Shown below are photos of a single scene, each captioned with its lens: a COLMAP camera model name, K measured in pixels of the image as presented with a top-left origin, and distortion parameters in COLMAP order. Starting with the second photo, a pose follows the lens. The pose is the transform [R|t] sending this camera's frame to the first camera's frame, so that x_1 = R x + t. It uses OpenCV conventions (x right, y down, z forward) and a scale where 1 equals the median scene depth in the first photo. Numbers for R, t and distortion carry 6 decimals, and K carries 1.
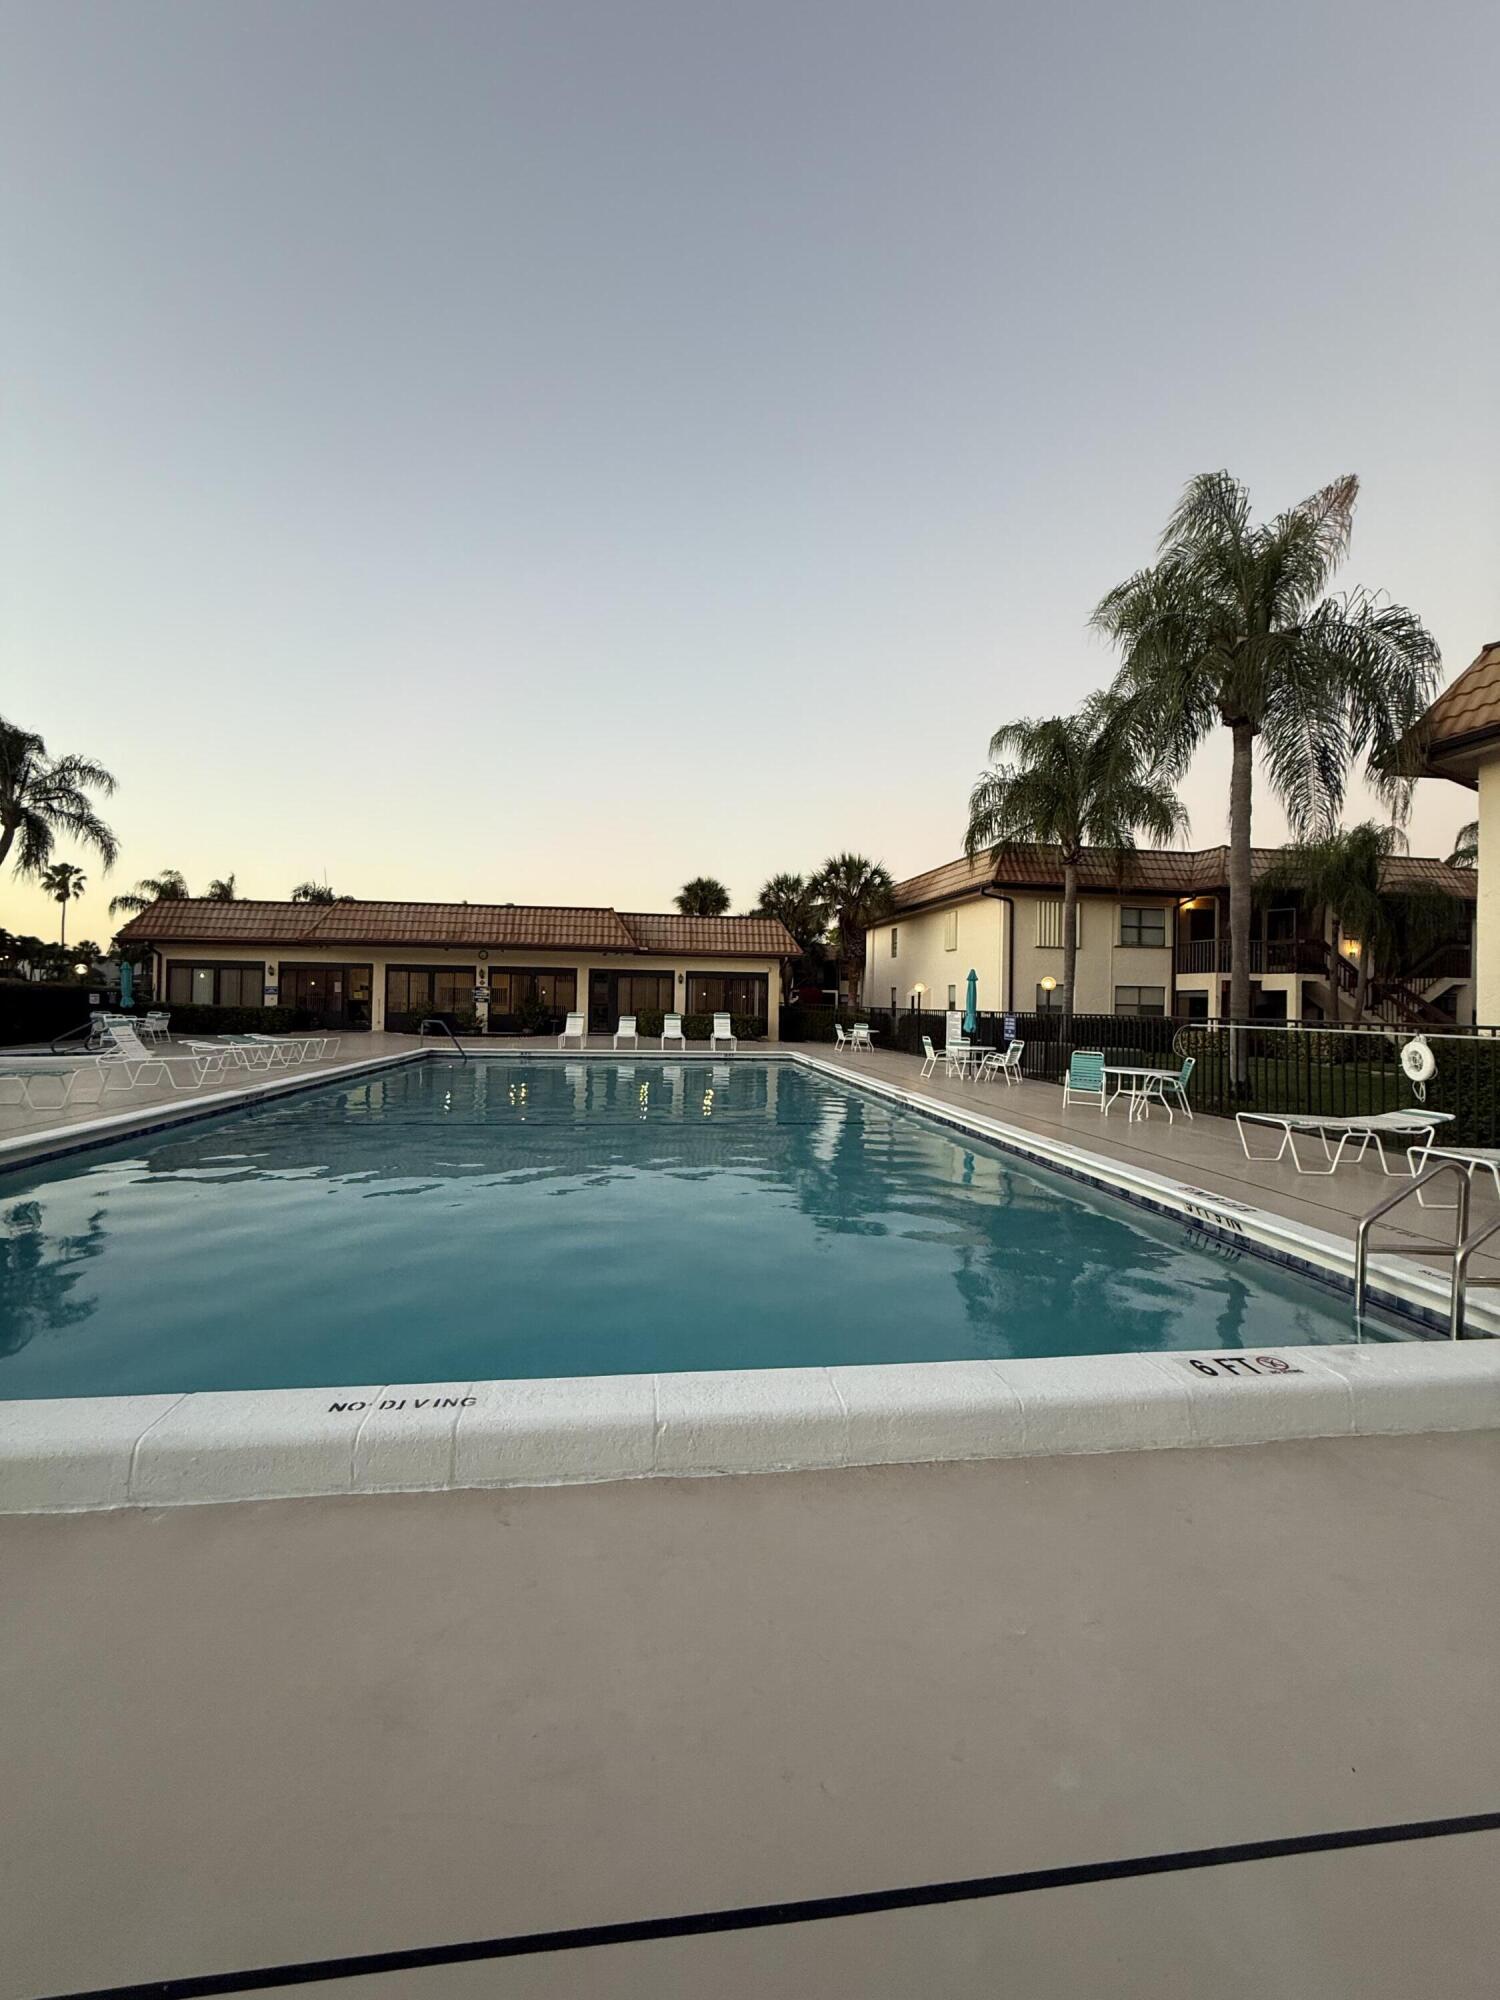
lens RADIAL K [[807.3, 0, 750.0], [0, 807.3, 1000.0], [0, 0, 1]] dist [0.001615, 0.000114]
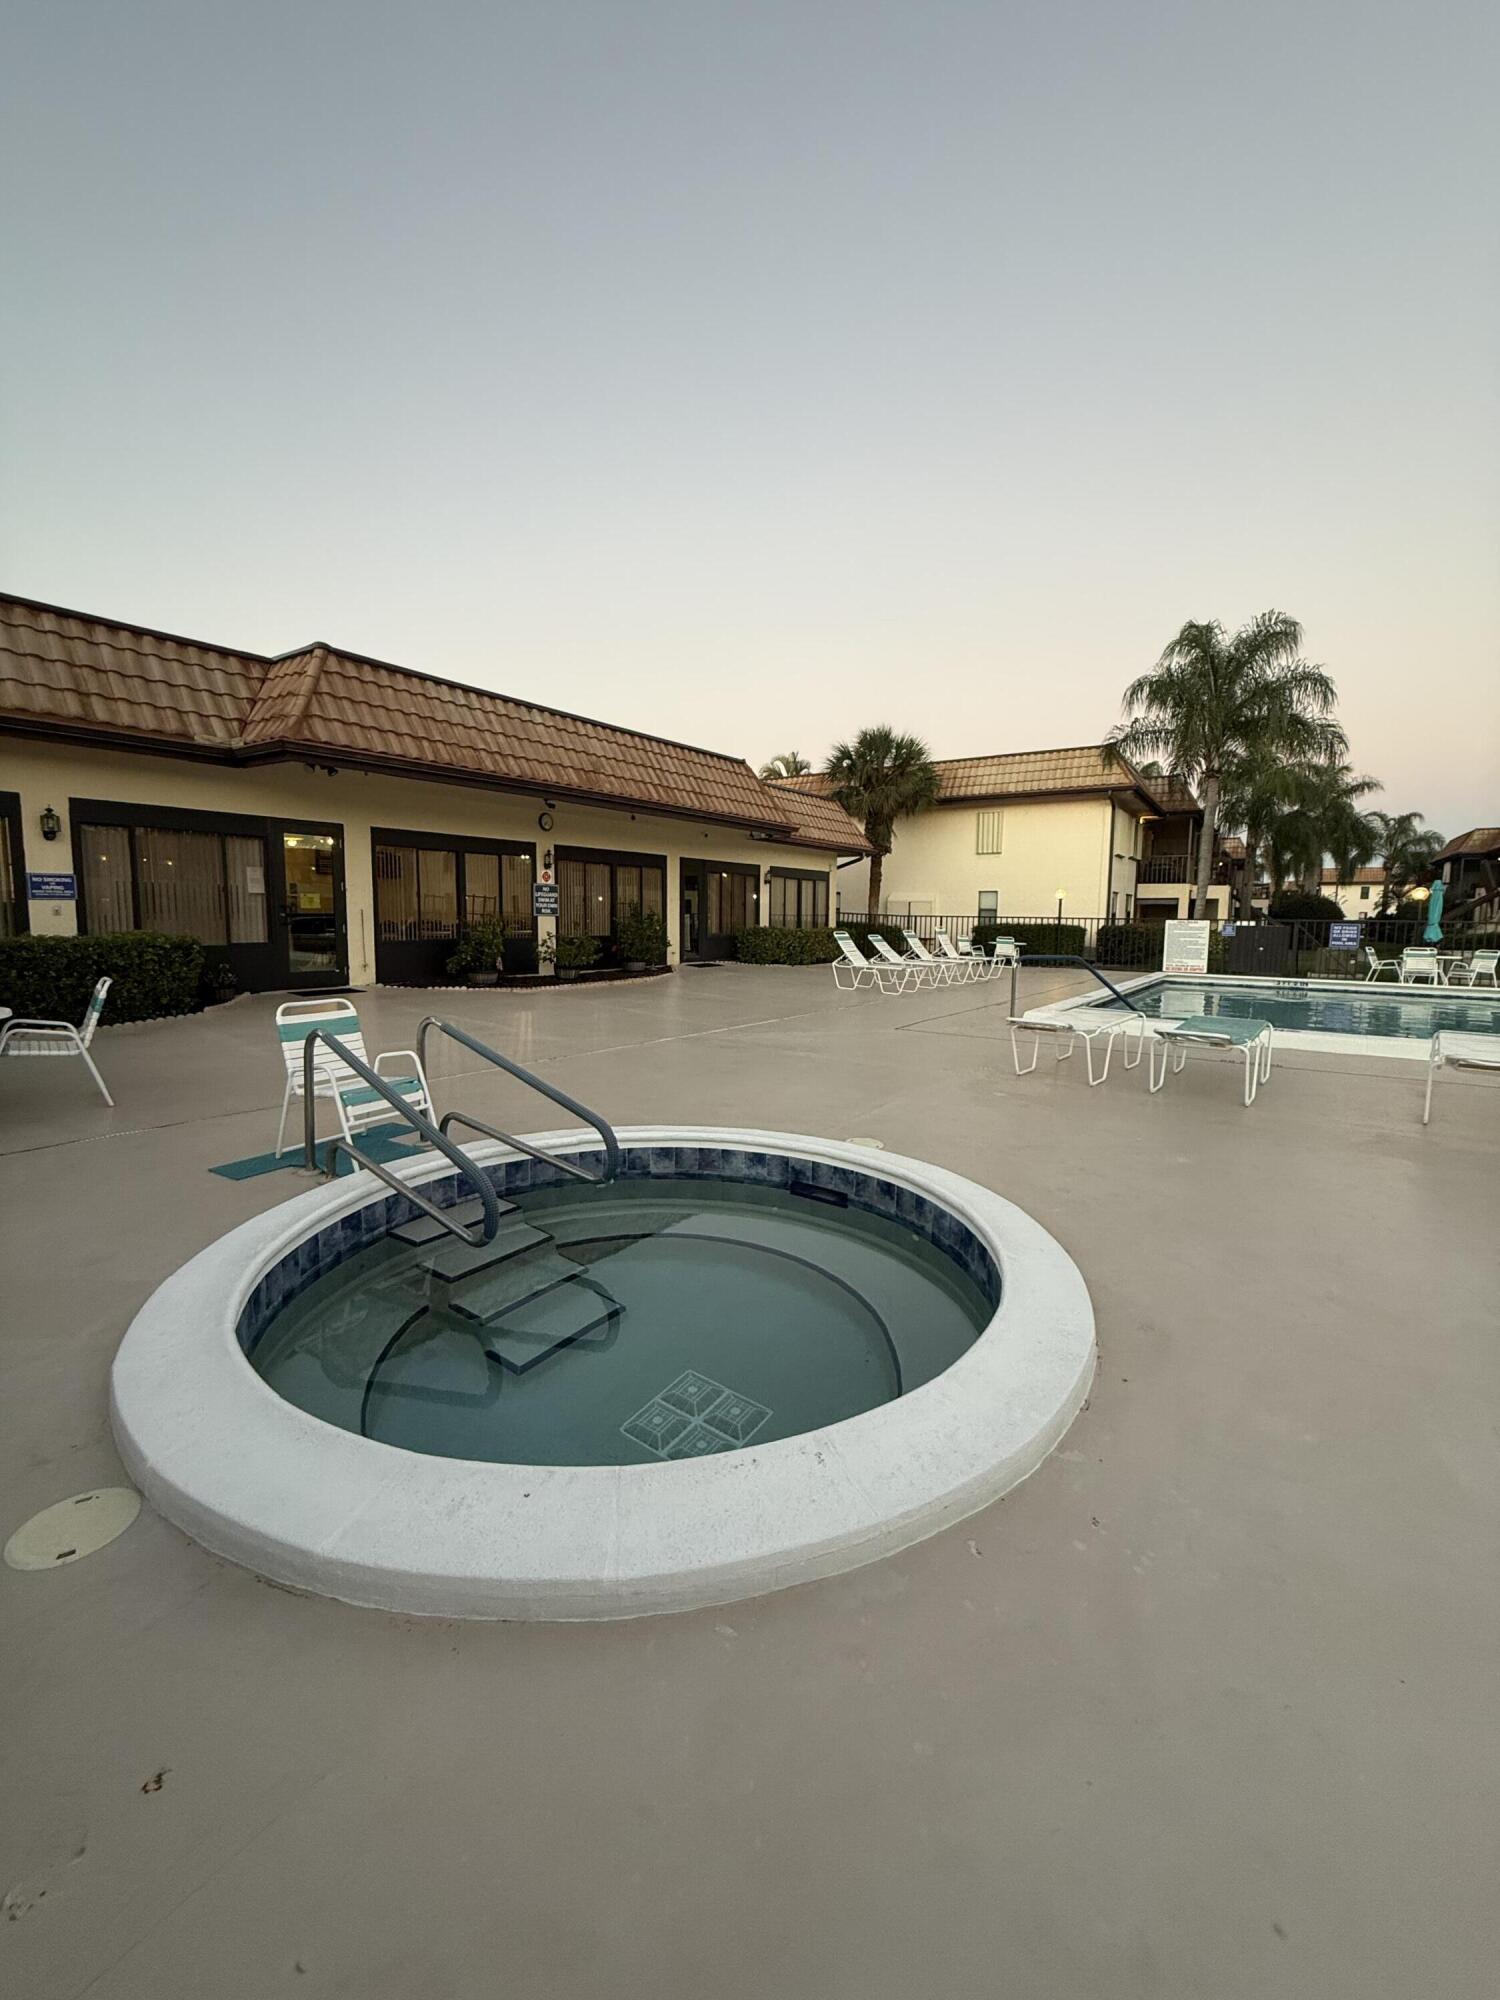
lens RADIAL K [[807.3, 0, 750.0], [0, 807.3, 1000.0], [0, 0, 1]] dist [0.001615, 0.000114]
pose [[0.677381, -0.088230, 0.730322, -0.787632], [-0.000090, 0.992772, 0.120019, -0.006927], [-0.735632, -0.081364, 0.672477, 0.704331]]
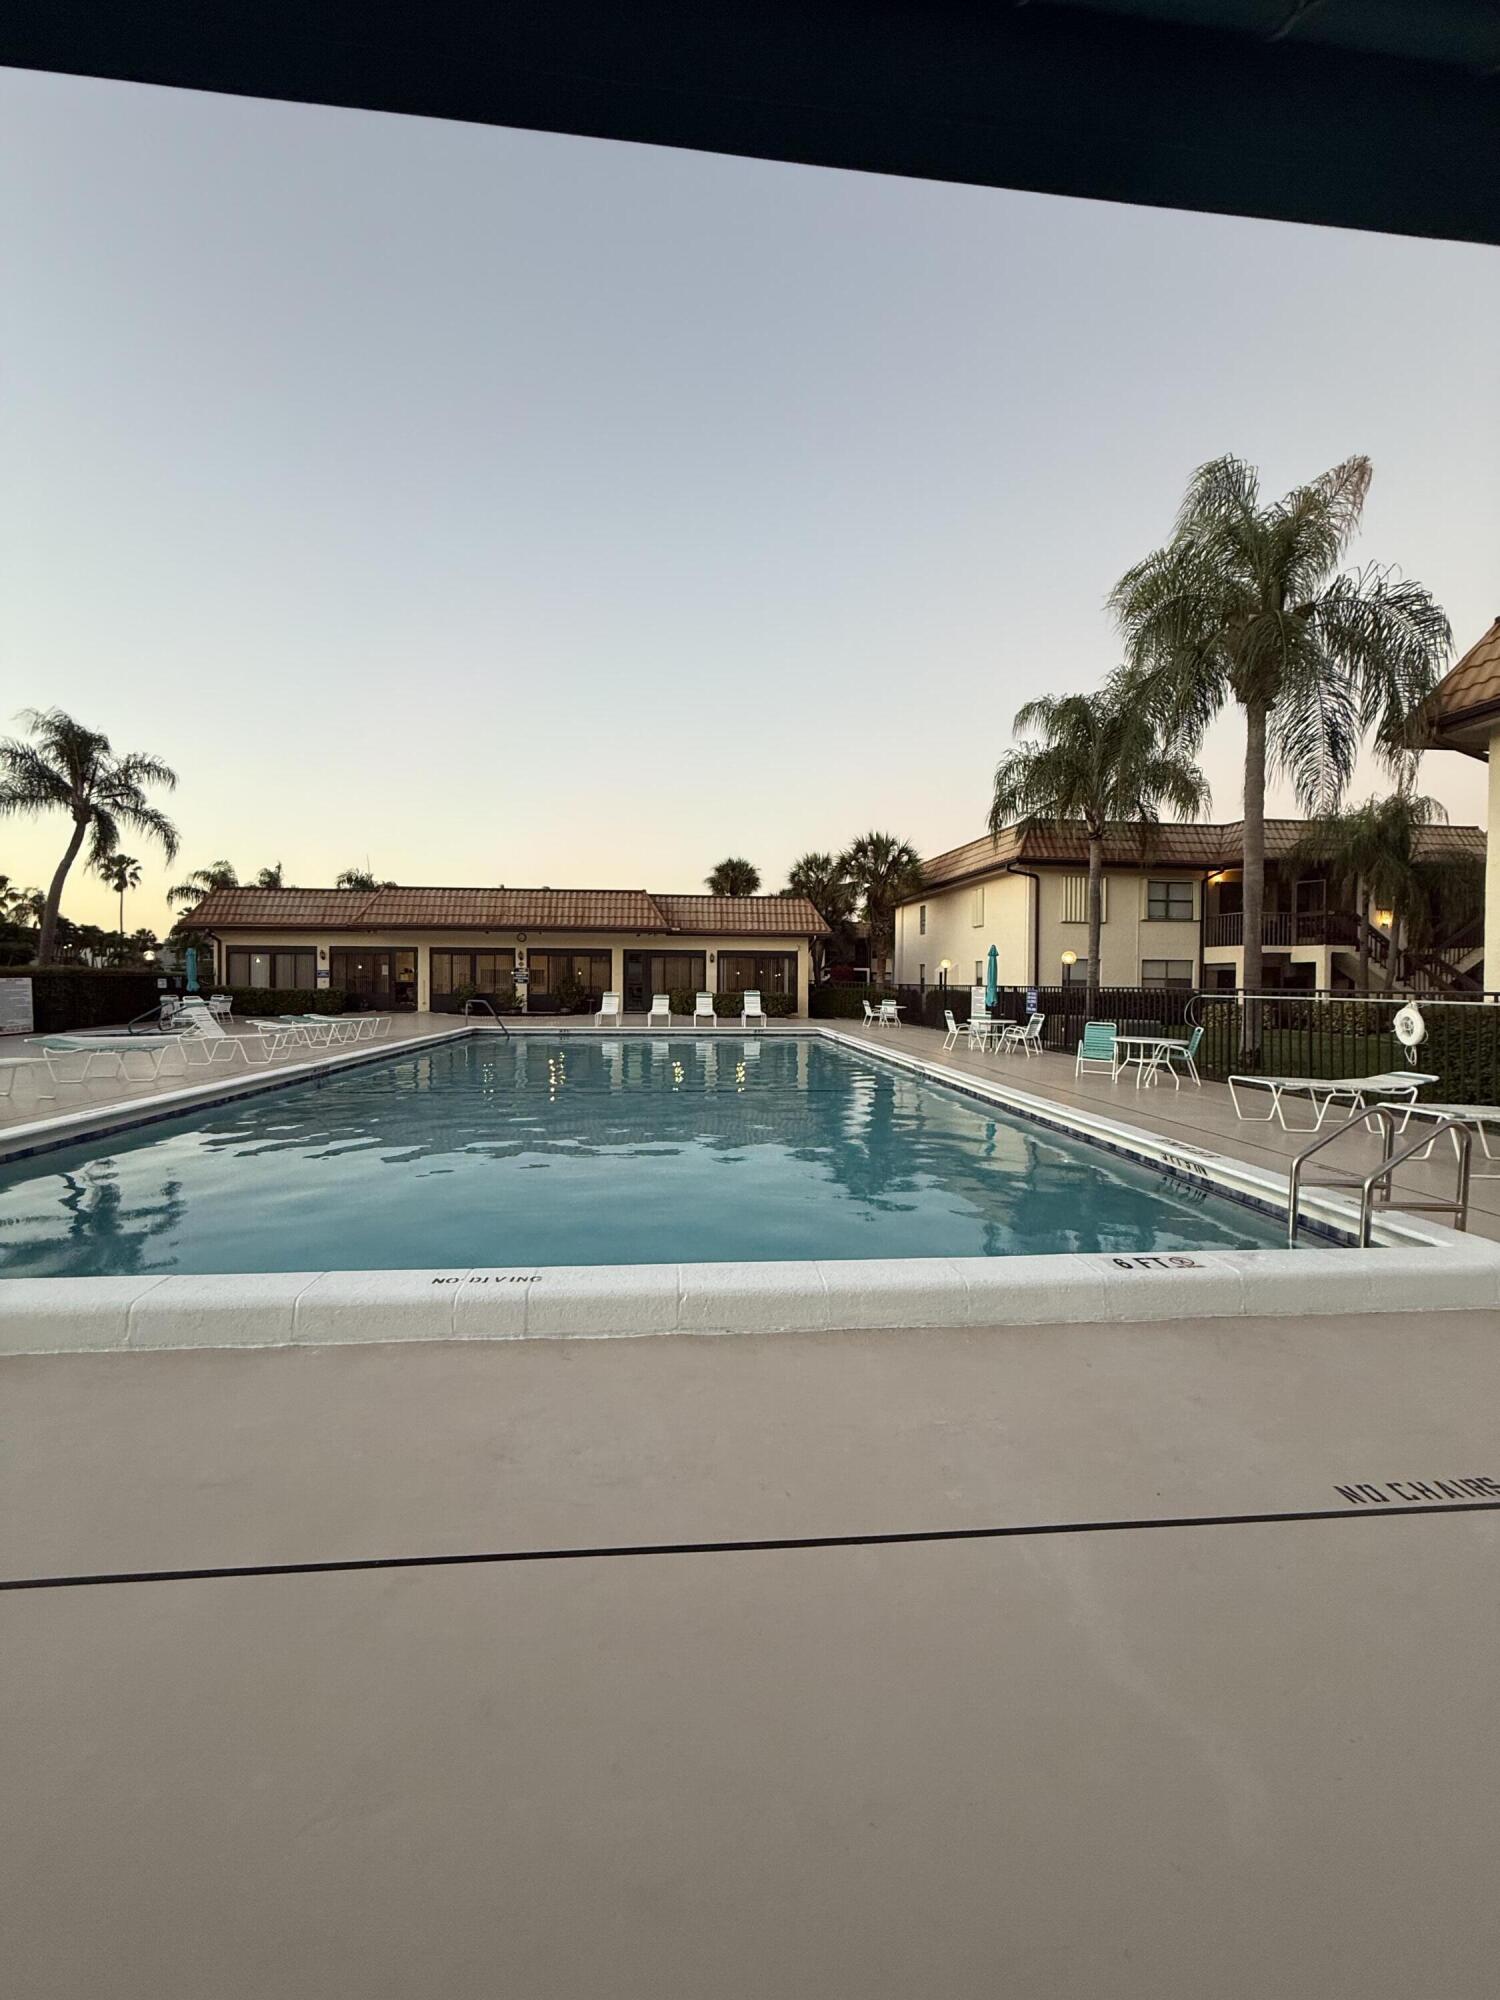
lens RADIAL K [[807.3, 0, 750.0], [0, 807.3, 1000.0], [0, 0, 1]] dist [0.001615, 0.000114]
pose [[0.999062, -0.009953, -0.042138, 0.006350], [0.011023, 0.999621, 0.025227, 0.002036], [0.041871, -0.025668, 0.998793, -0.031287]]
